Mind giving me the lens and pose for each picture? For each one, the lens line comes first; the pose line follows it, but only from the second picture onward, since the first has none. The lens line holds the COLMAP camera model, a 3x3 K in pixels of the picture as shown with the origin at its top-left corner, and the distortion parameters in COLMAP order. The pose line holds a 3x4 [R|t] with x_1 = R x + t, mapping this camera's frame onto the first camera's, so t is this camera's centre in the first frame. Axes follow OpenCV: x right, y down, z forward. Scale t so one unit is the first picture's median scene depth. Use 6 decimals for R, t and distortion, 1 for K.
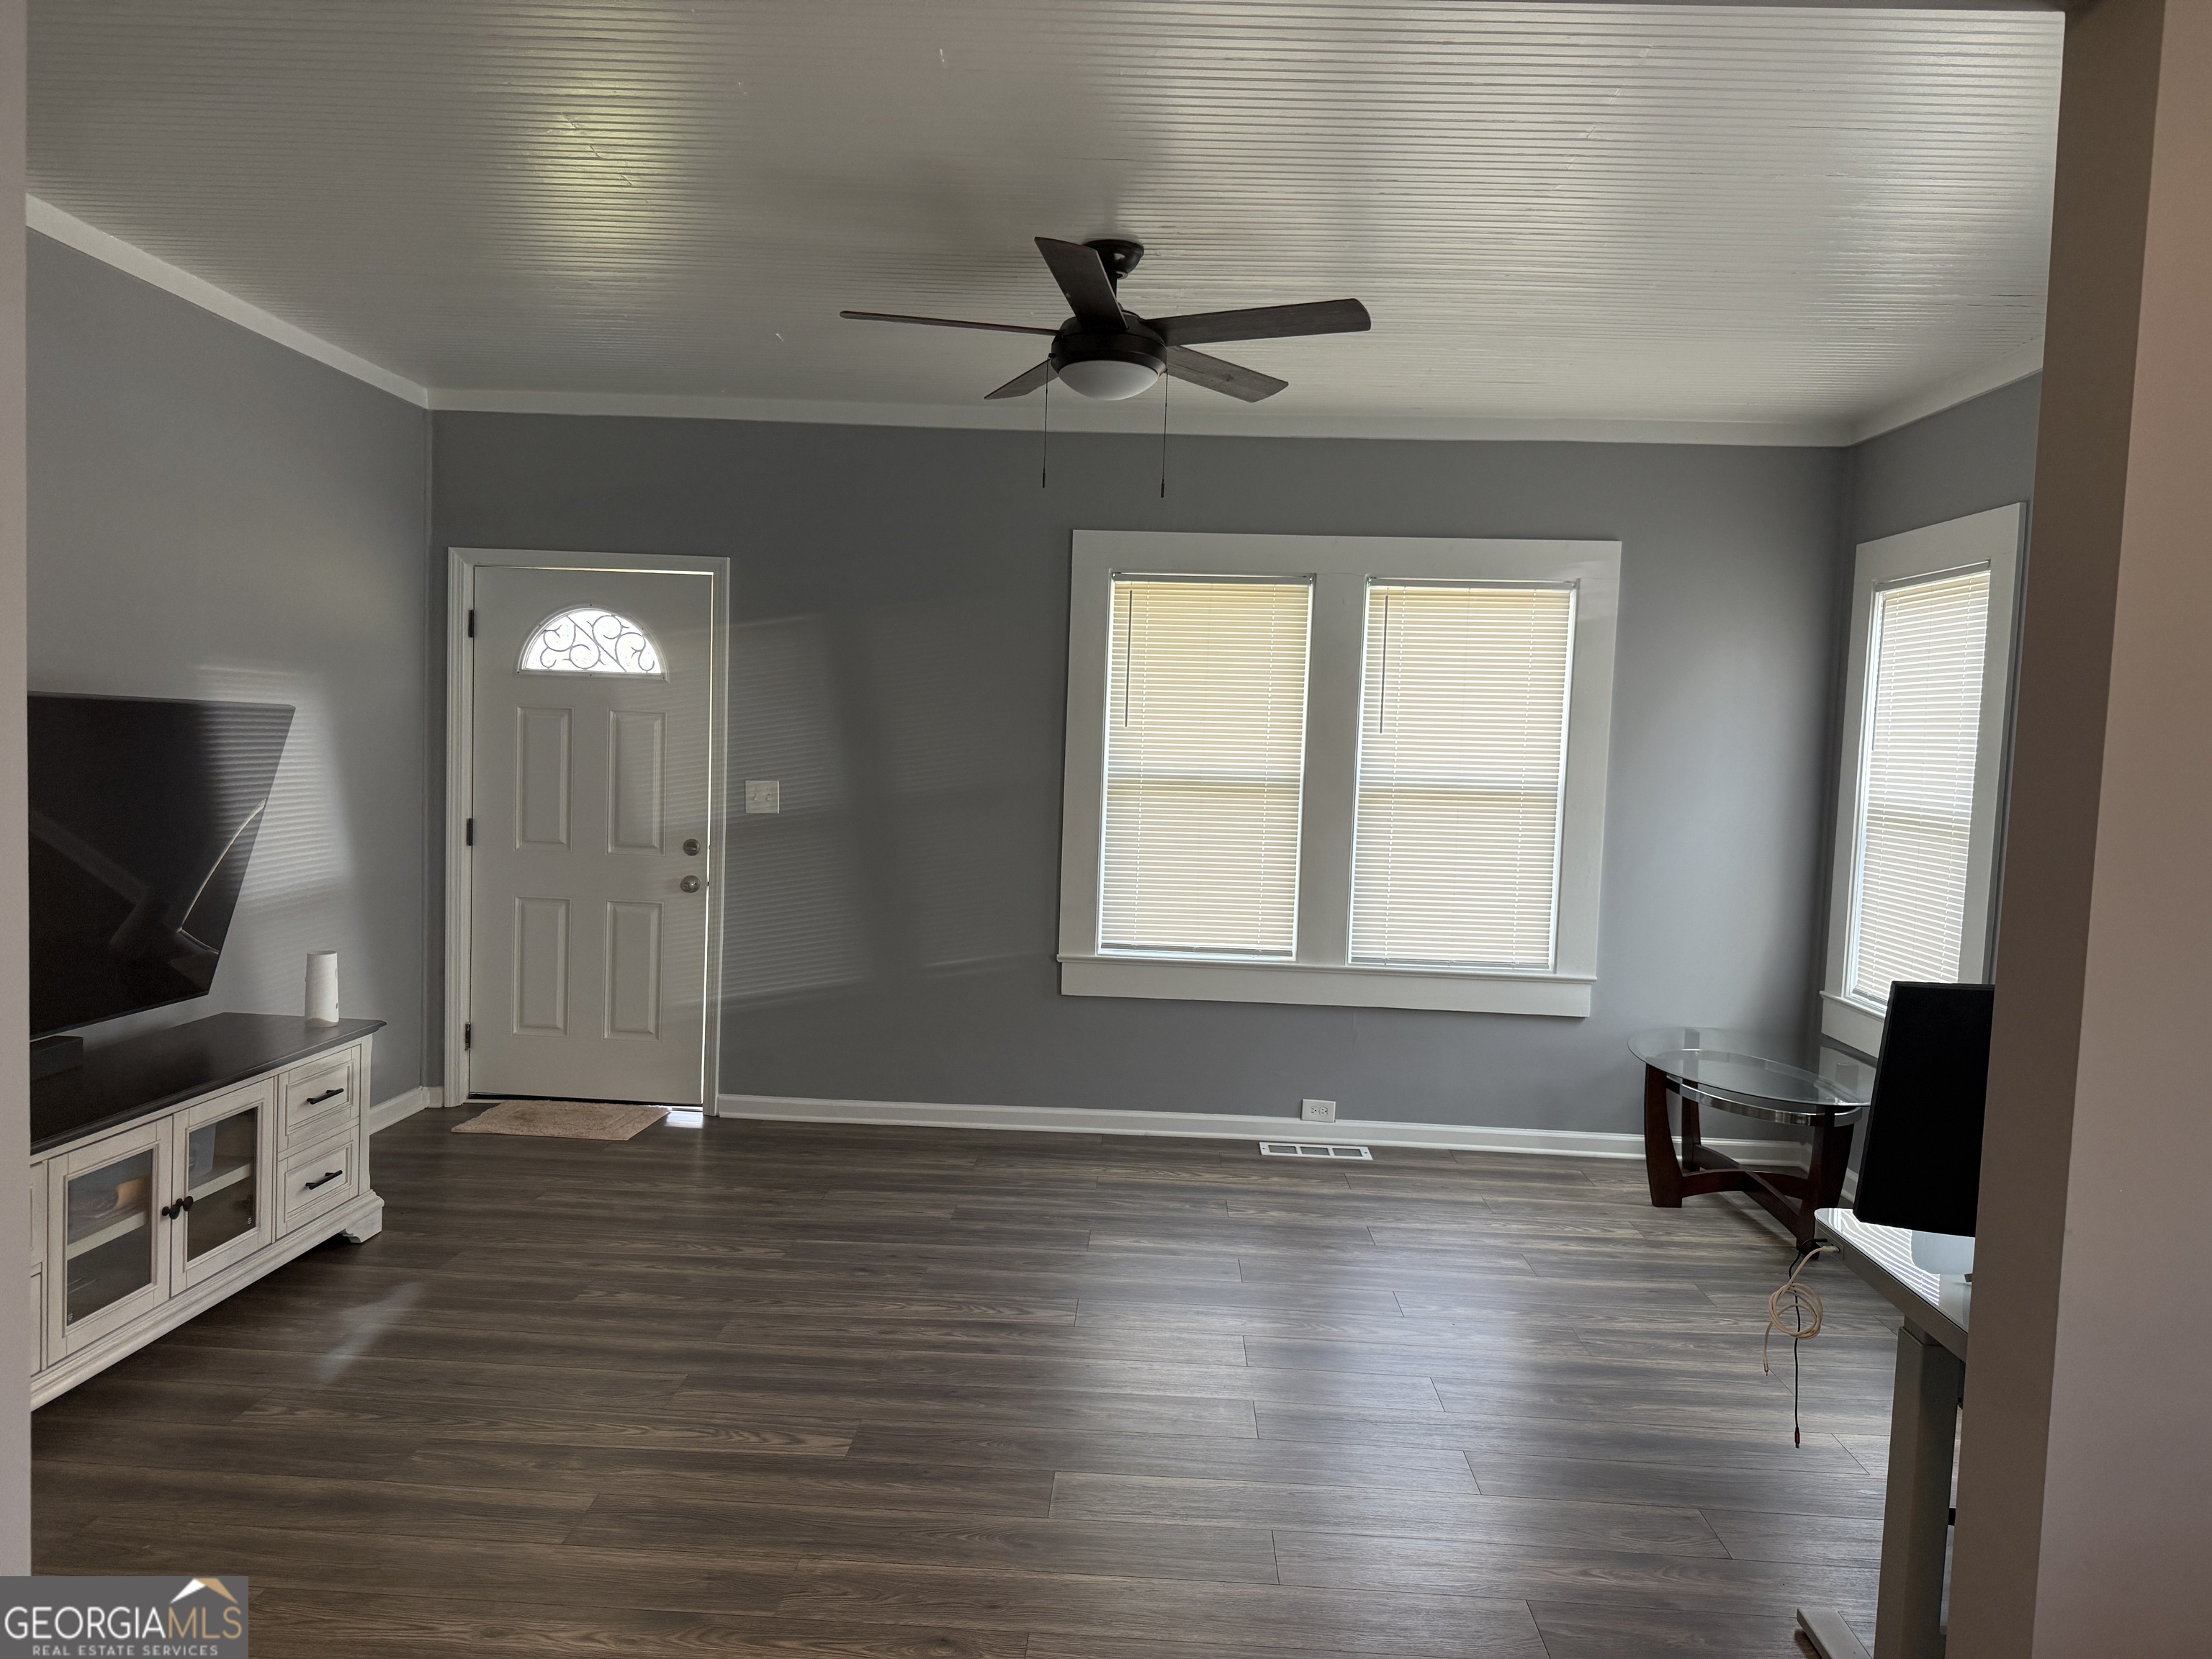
lens RADIAL K [[1555.4, 0, 1106.0], [0, 1555.4, 829.5], [0, 0, 1]] dist [0.150241, -0.266625]
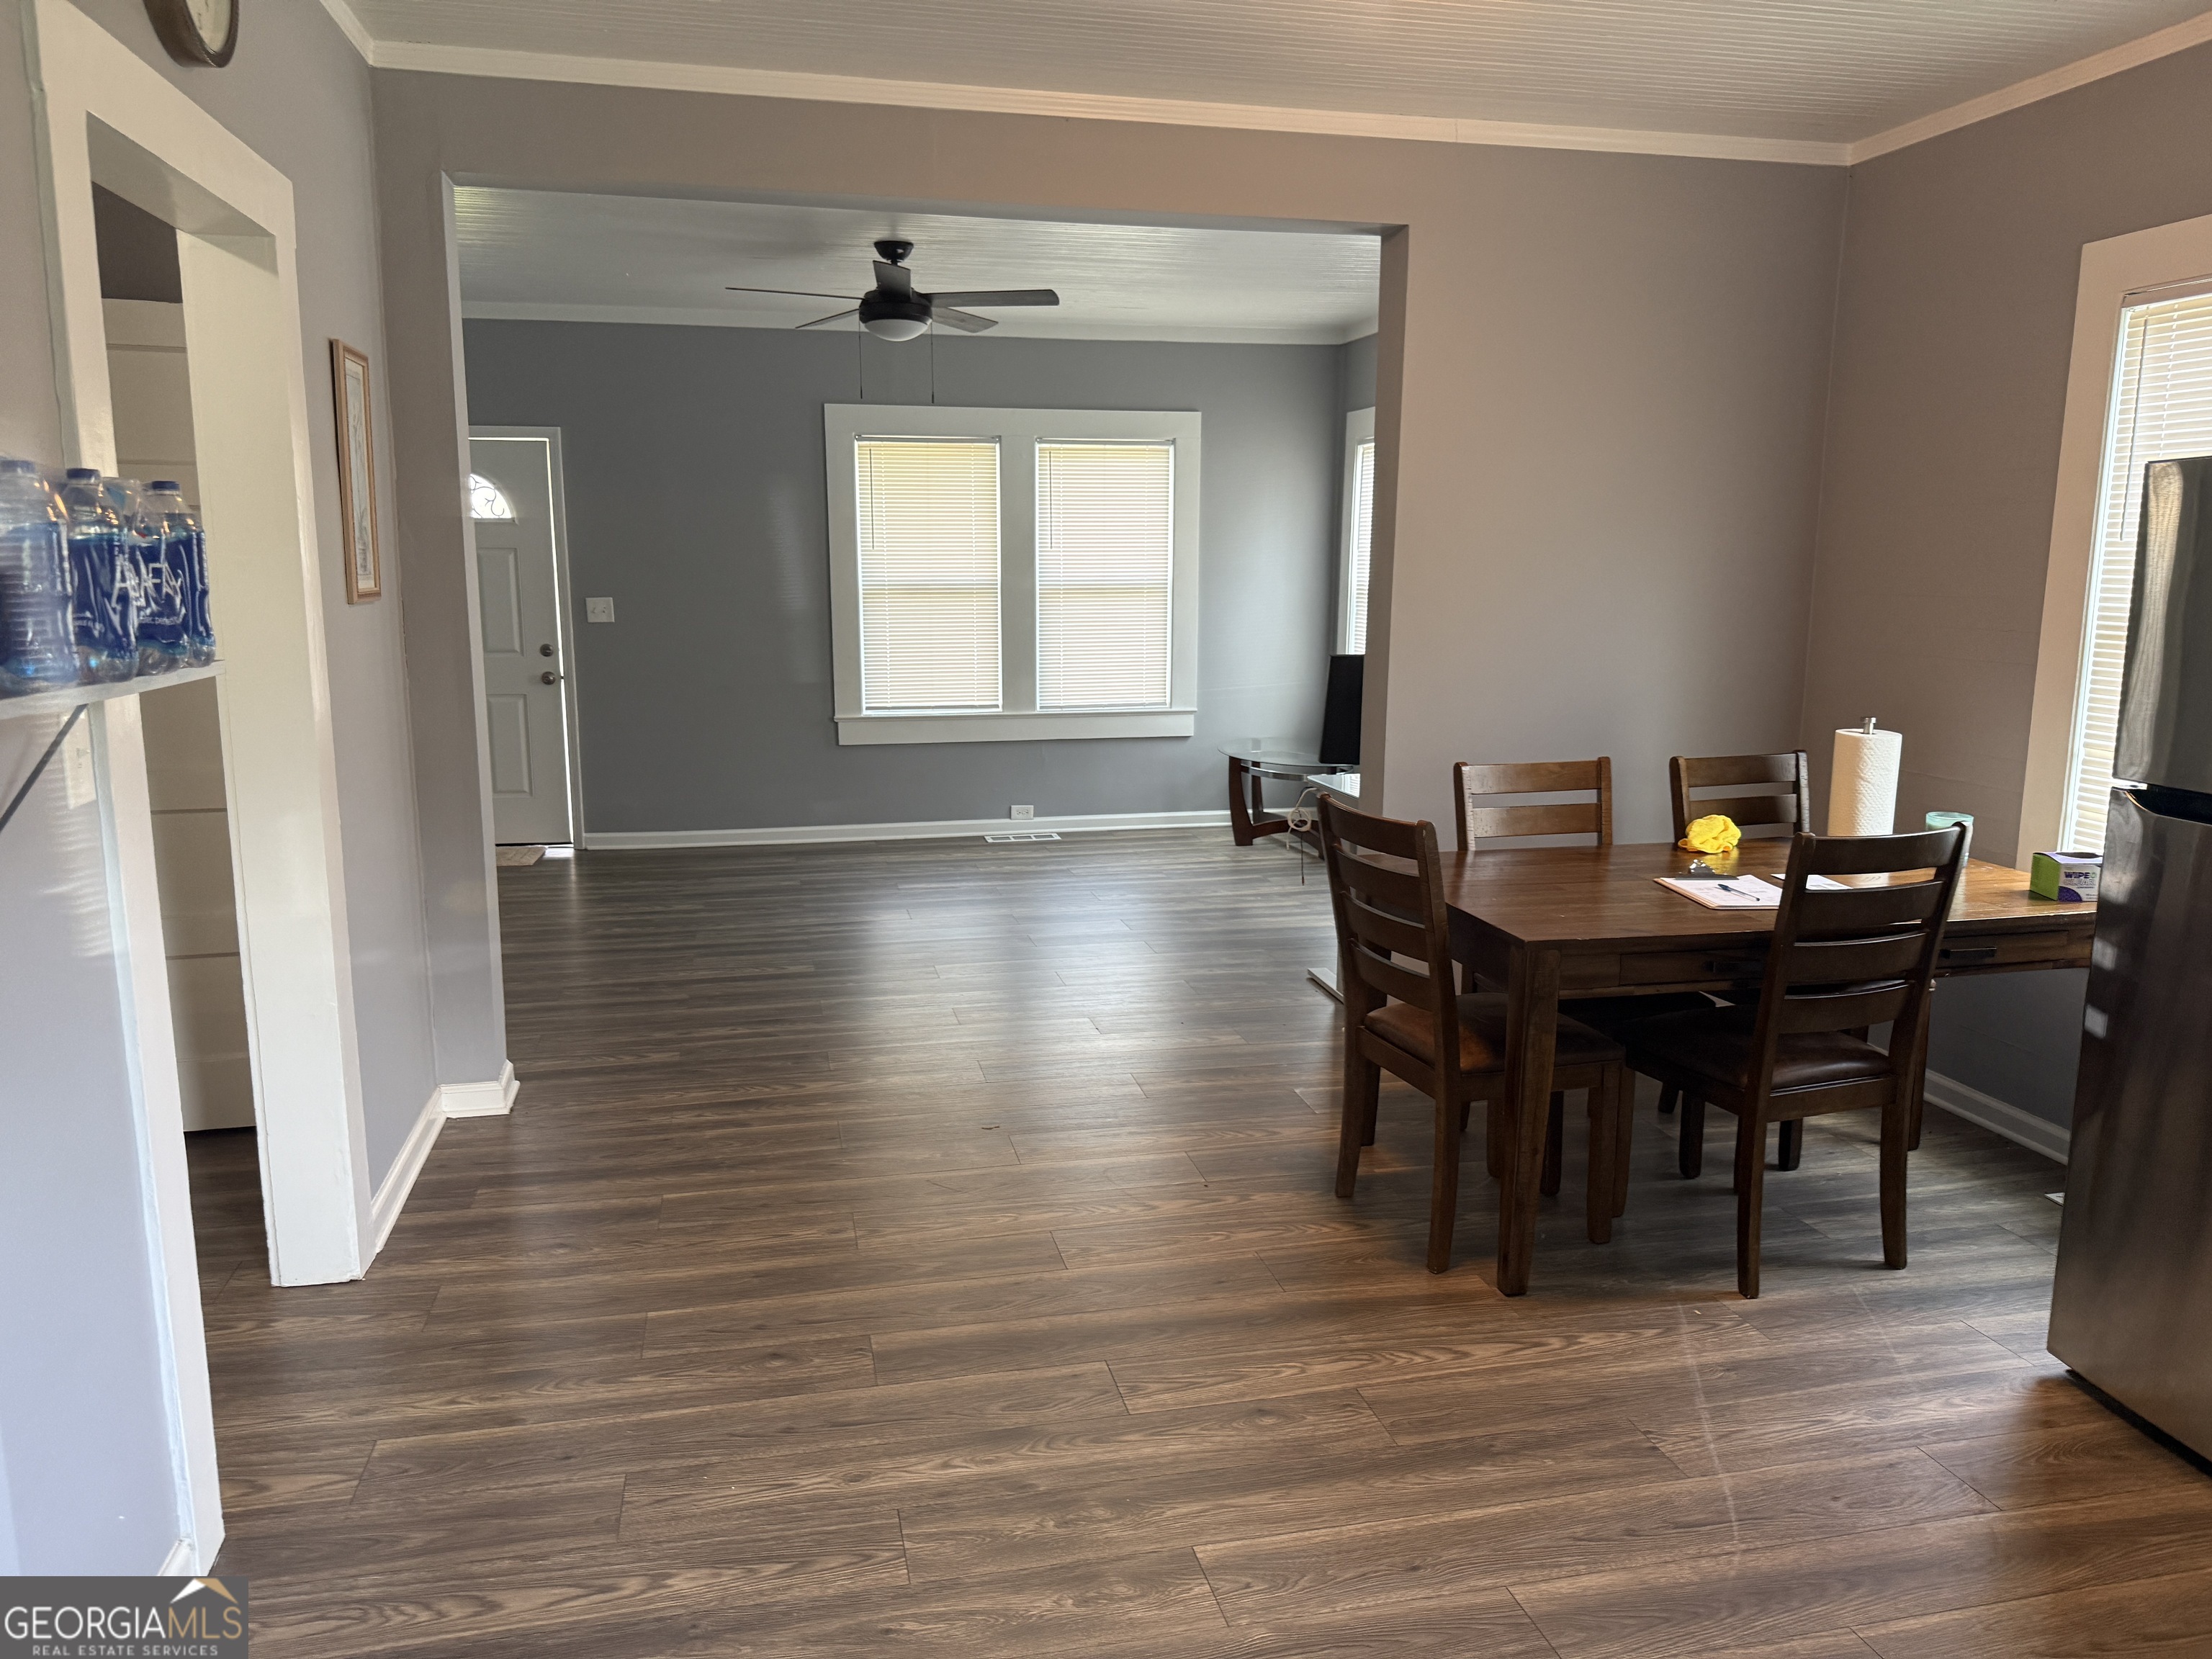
lens RADIAL K [[1555.4, 0, 1106.0], [0, 1555.4, 829.5], [0, 0, 1]] dist [0.150241, -0.266625]
pose [[0.965912, -0.077962, 0.246852, -0.152248], [0.047798, 0.990889, 0.125916, 0.016045], [-0.254420, -0.109825, 0.960838, -0.429926]]
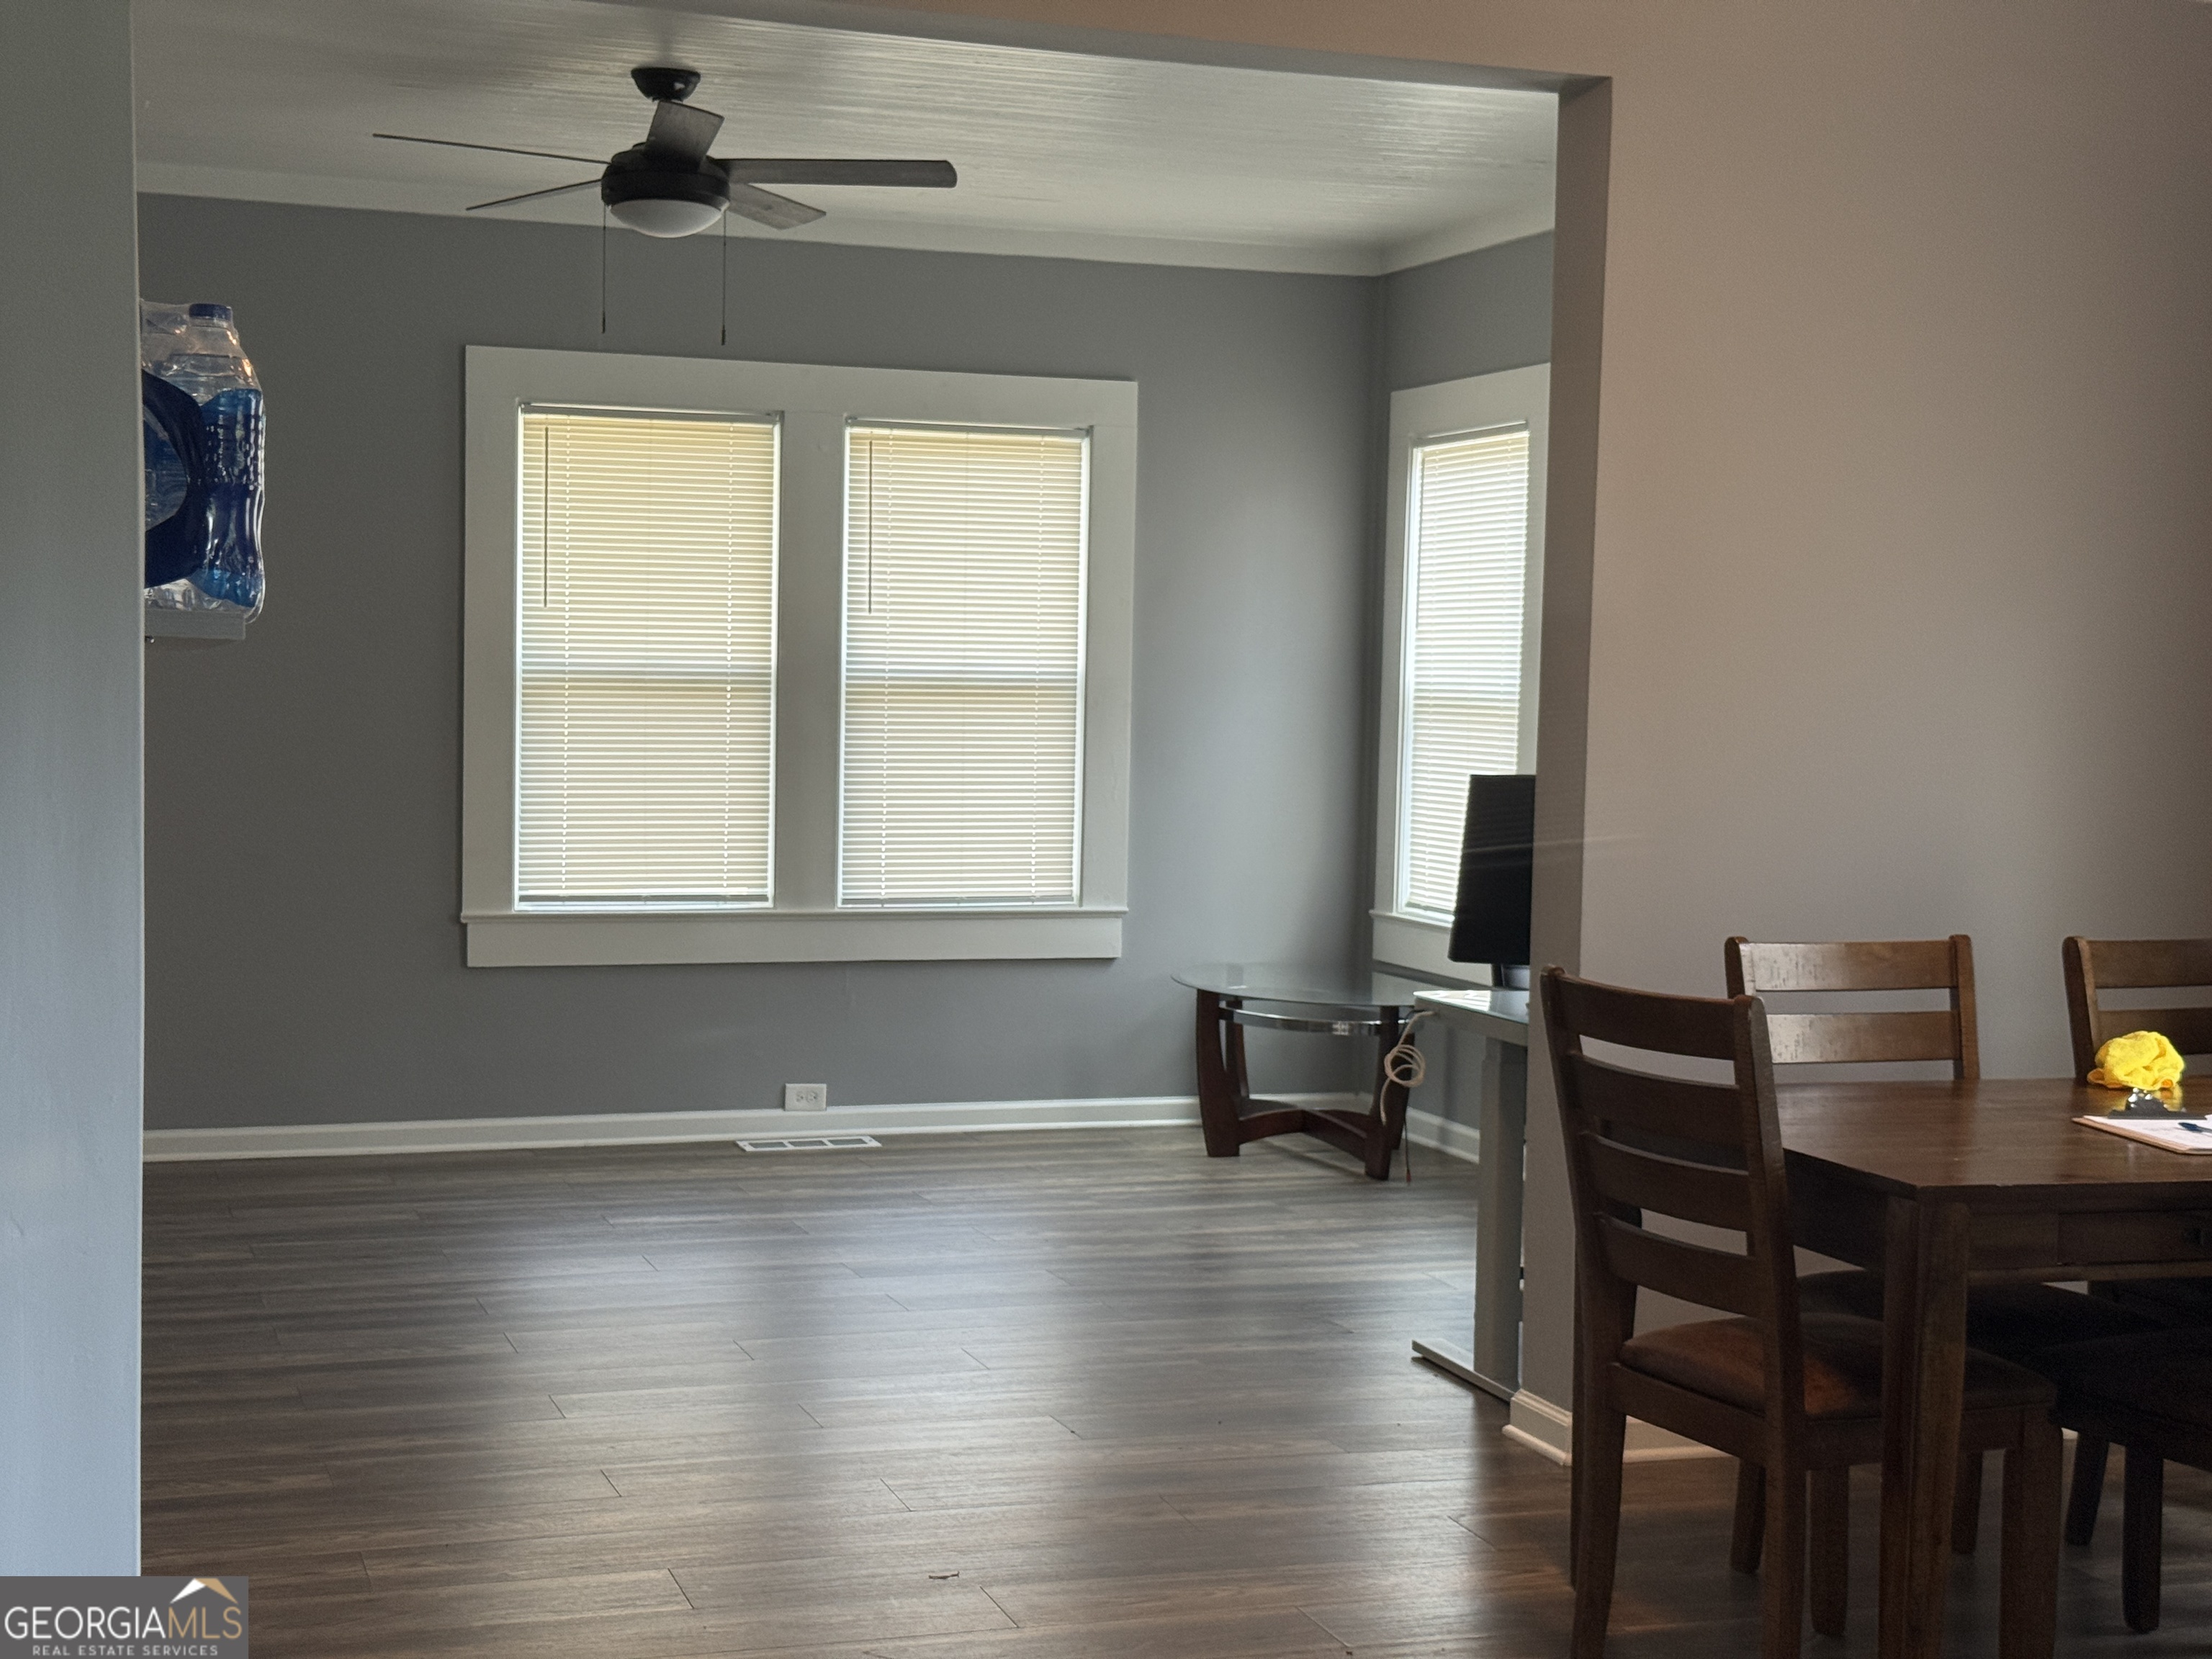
lens RADIAL K [[3112.6, 0, 1106.0], [0, 3112.6, 829.5], [0, 0, 1]] dist [0.193718, -0.405258]
pose [[0.932647, -0.034810, 0.359107, -0.285016], [0.035022, 0.999369, 0.005917, 0.042810], [-0.359086, 0.007058, 0.933278, -0.520258]]
